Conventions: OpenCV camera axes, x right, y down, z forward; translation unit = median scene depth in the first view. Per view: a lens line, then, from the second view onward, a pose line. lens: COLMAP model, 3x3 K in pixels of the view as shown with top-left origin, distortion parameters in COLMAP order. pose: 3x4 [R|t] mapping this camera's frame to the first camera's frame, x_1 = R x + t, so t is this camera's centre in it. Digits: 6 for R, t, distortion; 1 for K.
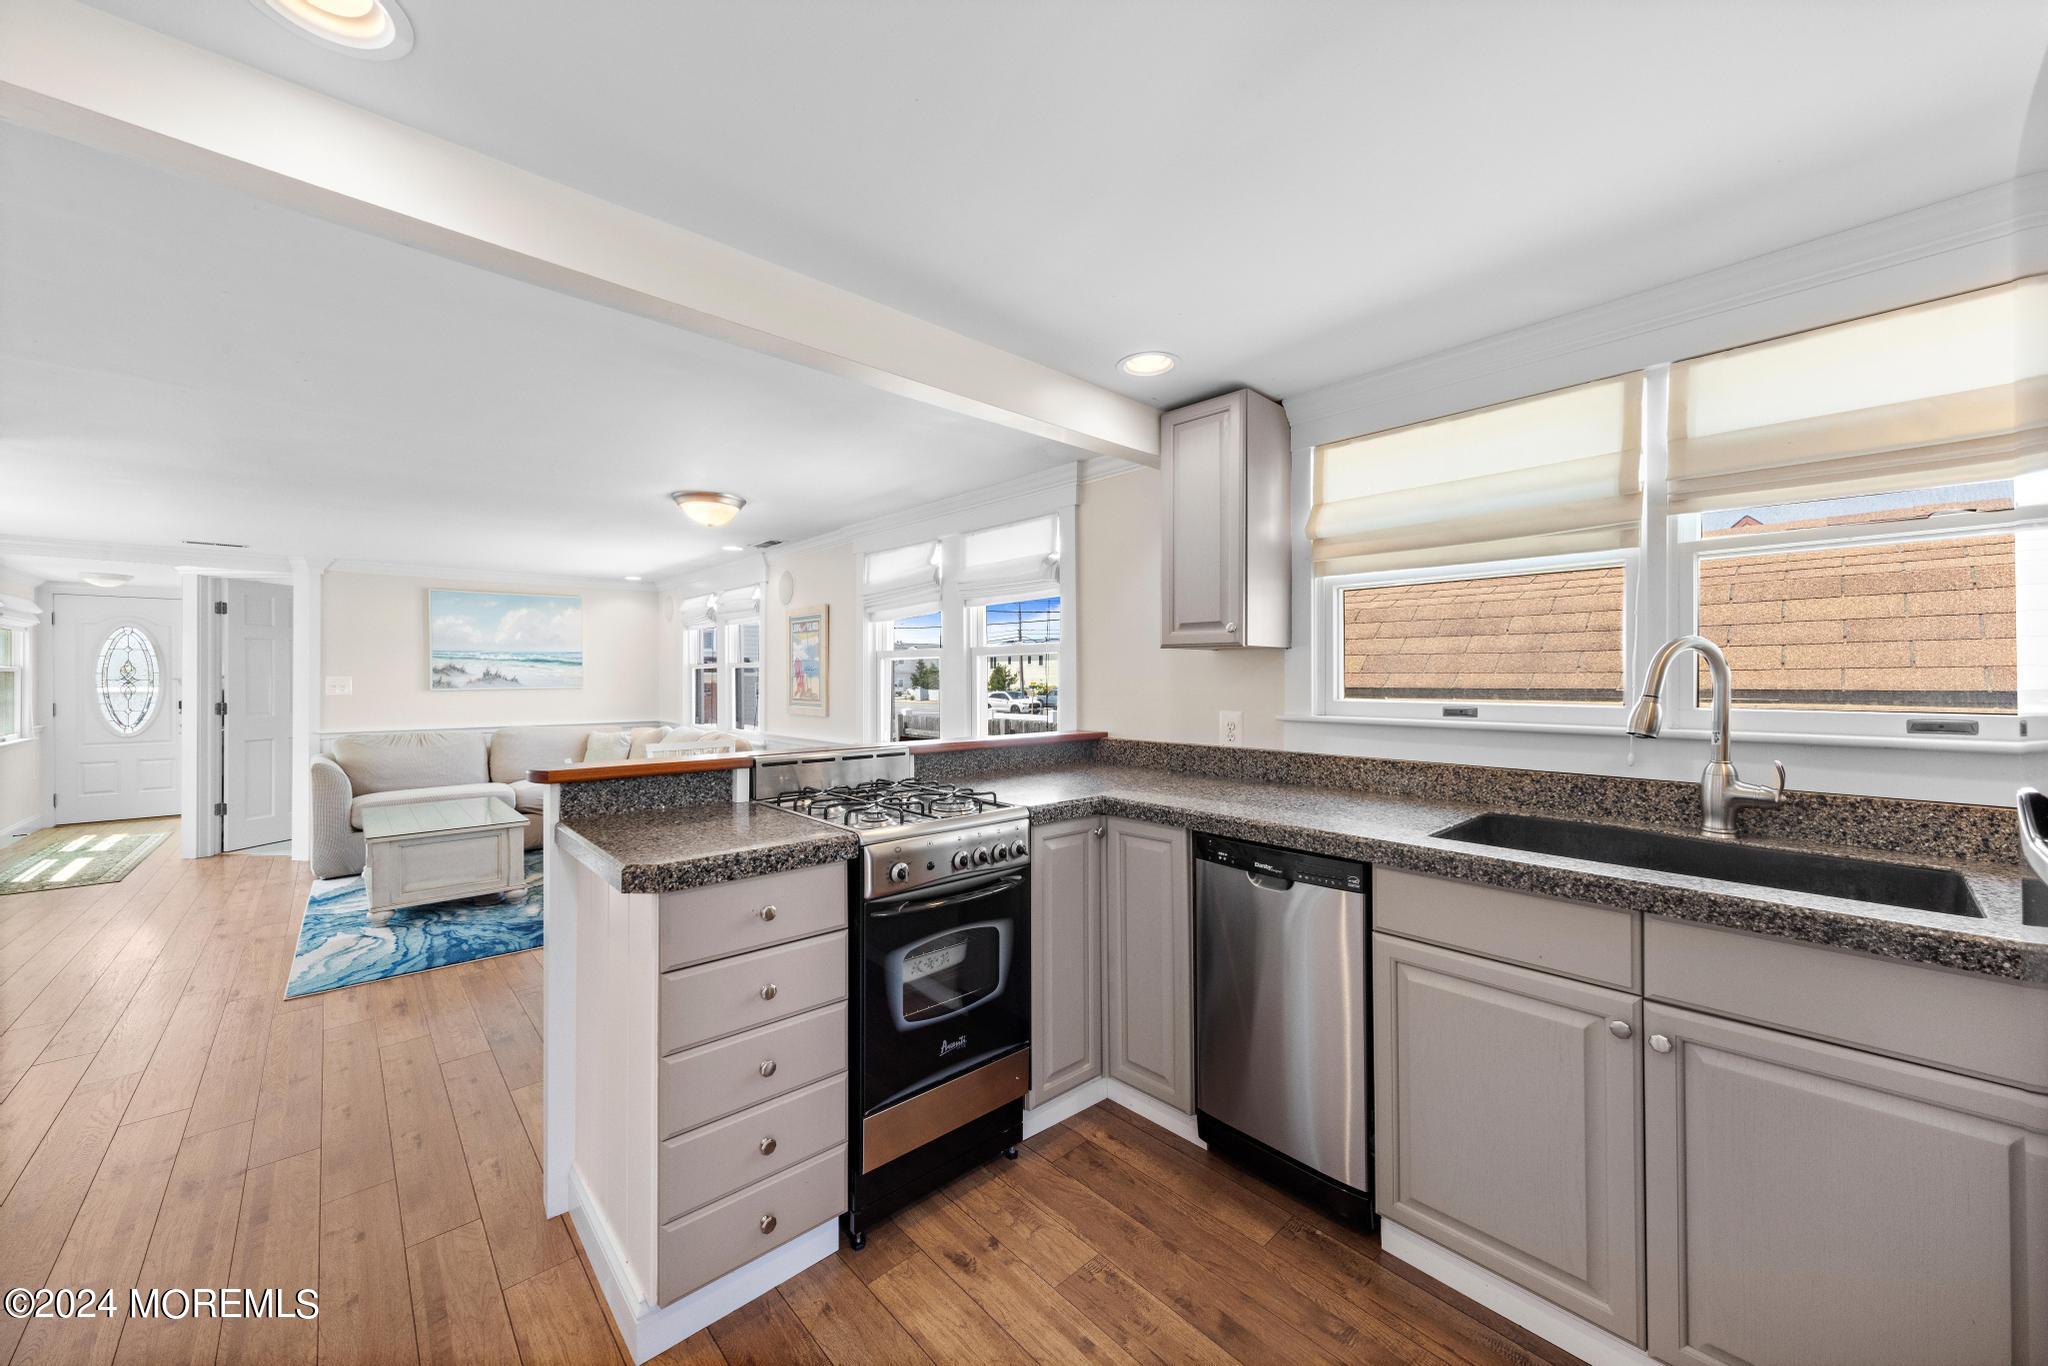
lens RADIAL K [[755.5, 0, 1029.8], [0, 755.5, 679.2], [0, 0, 1]] dist [0.005417, -0.000357]
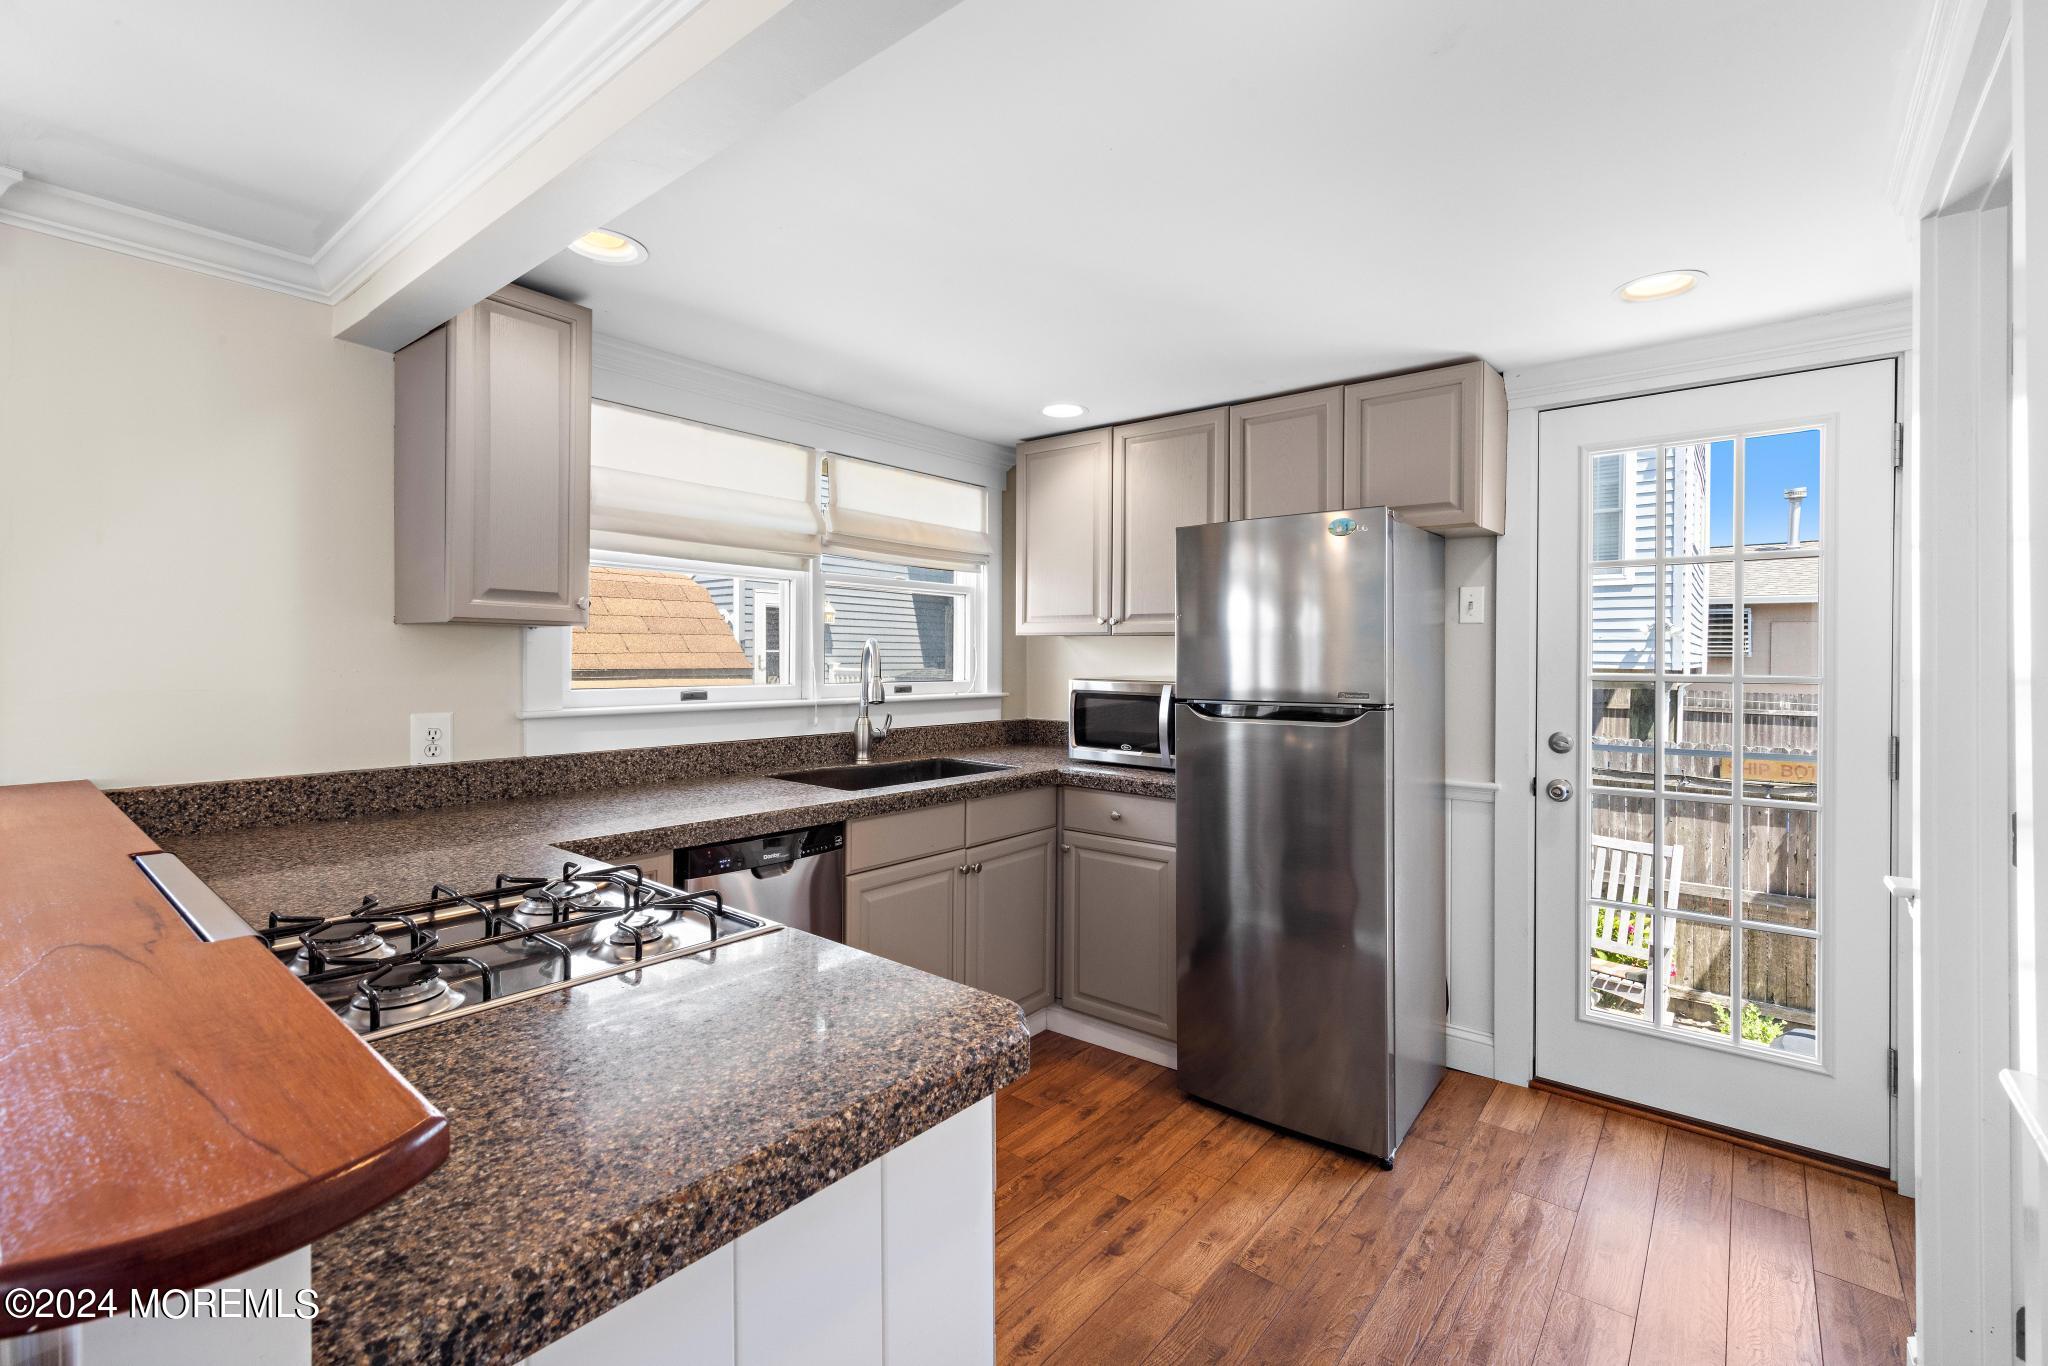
lens RADIAL K [[890.3, 0, 1025.3], [0, 890.3, 665.3], [0, 0, 1]] dist [0.007445, 0.000189]
pose [[-0.141422, -0.011974, 0.989877, -0.331833], [-0.005446, 0.999921, 0.011317, -0.007456], [-0.989934, -0.003790, -0.141477, 0.305375]]
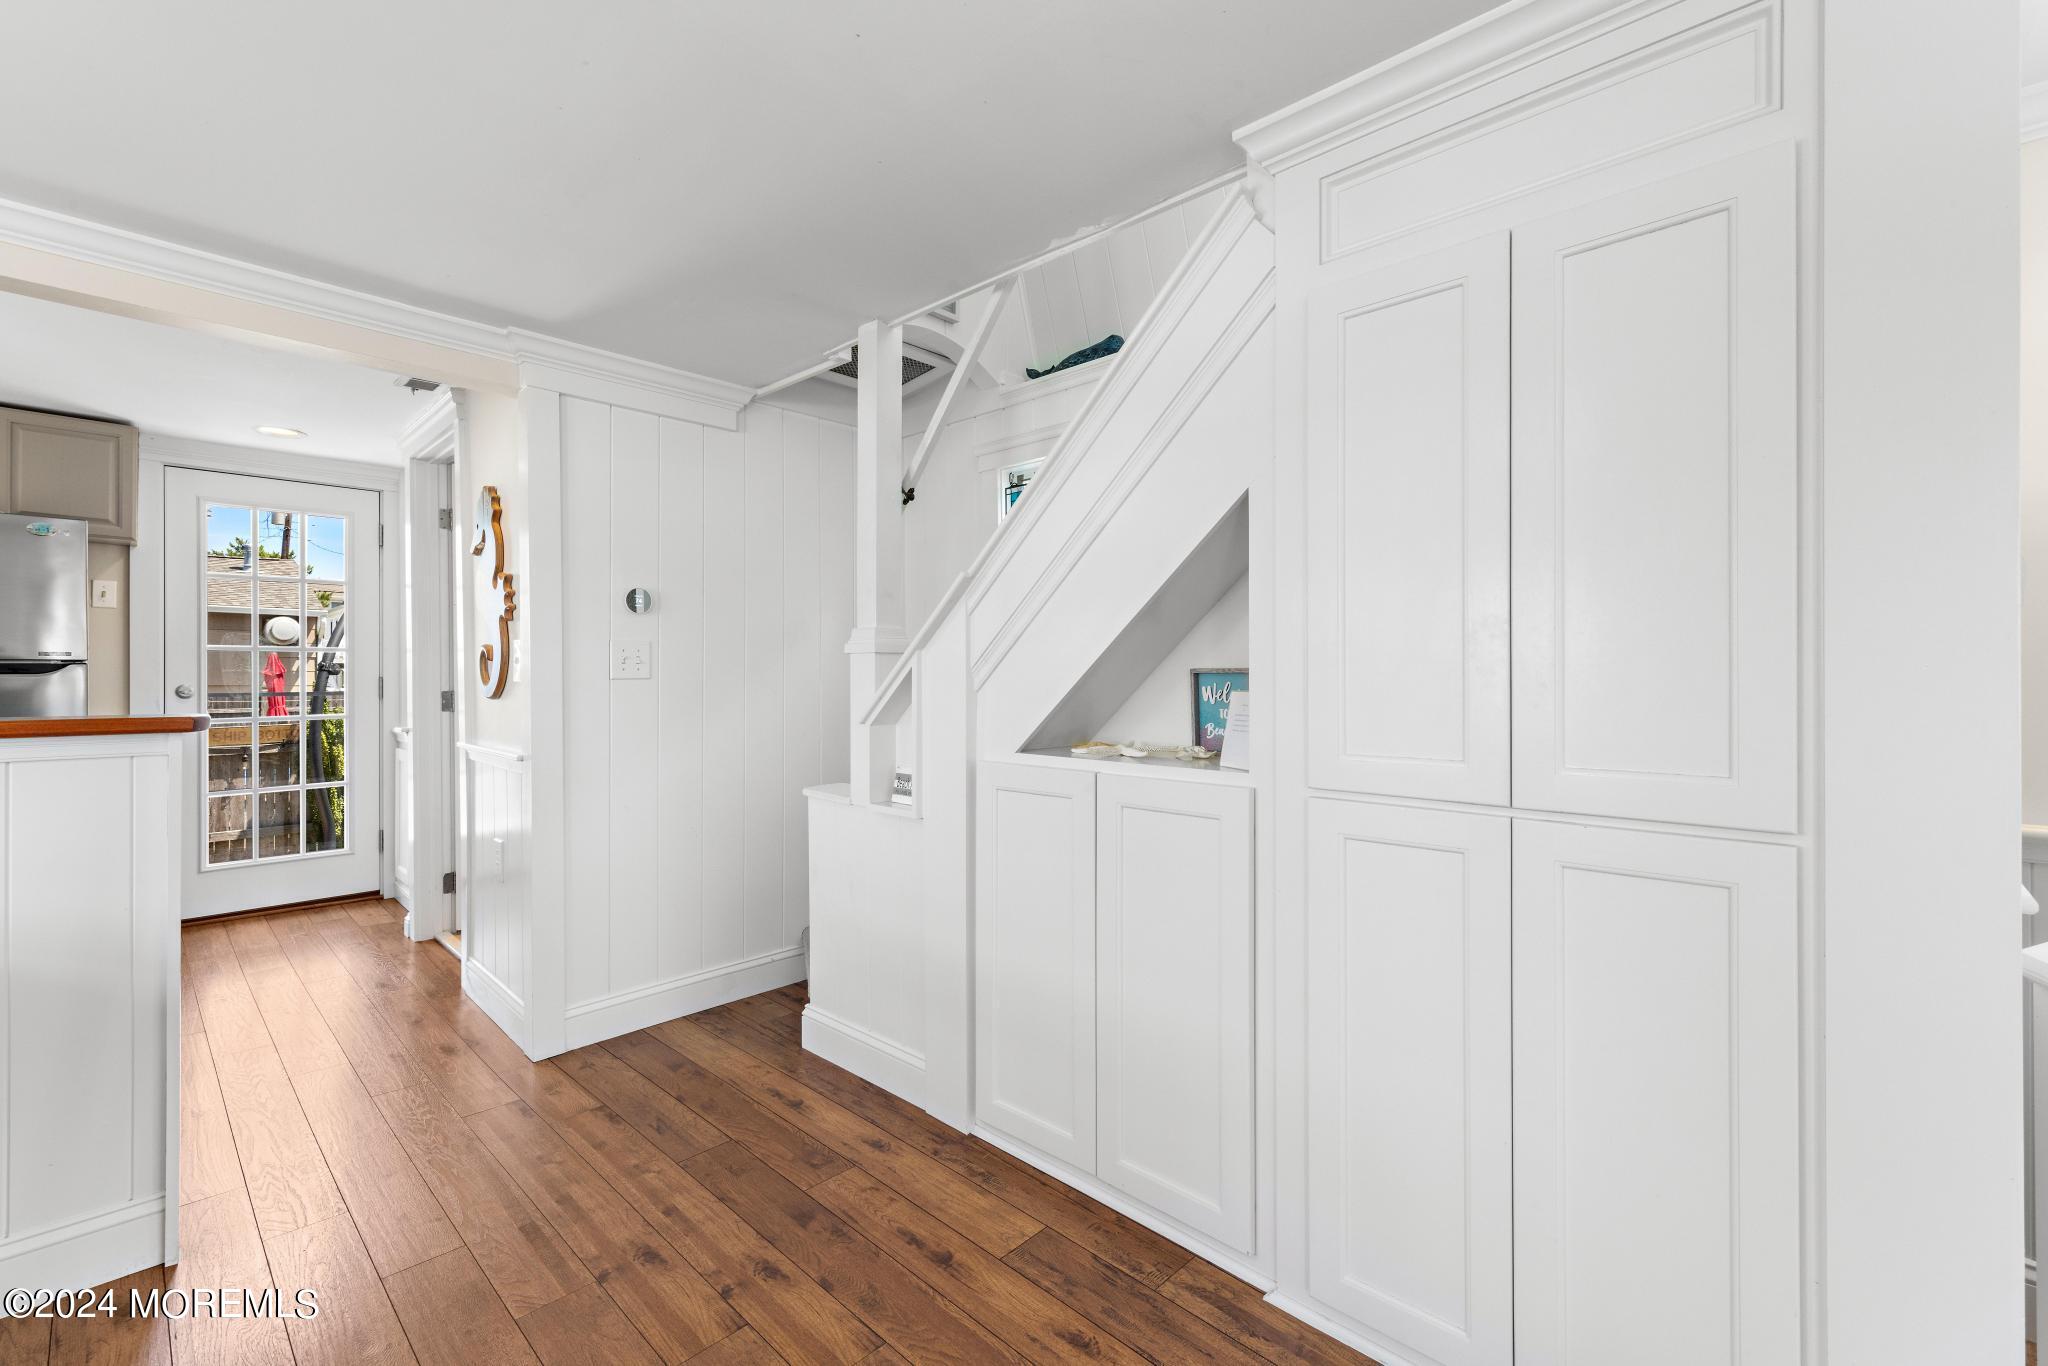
lens RADIAL K [[874.2, 0, 1021.0], [0, 874.2, 672.9], [0, 0, 1]] dist [0.001481, 0.000399]
pose [[-0.998256, -0.001605, -0.059016, -0.547661], [-0.001529, 0.999998, -0.001334, 0.026420], [0.059018, -0.001242, -0.998256, 0.737164]]
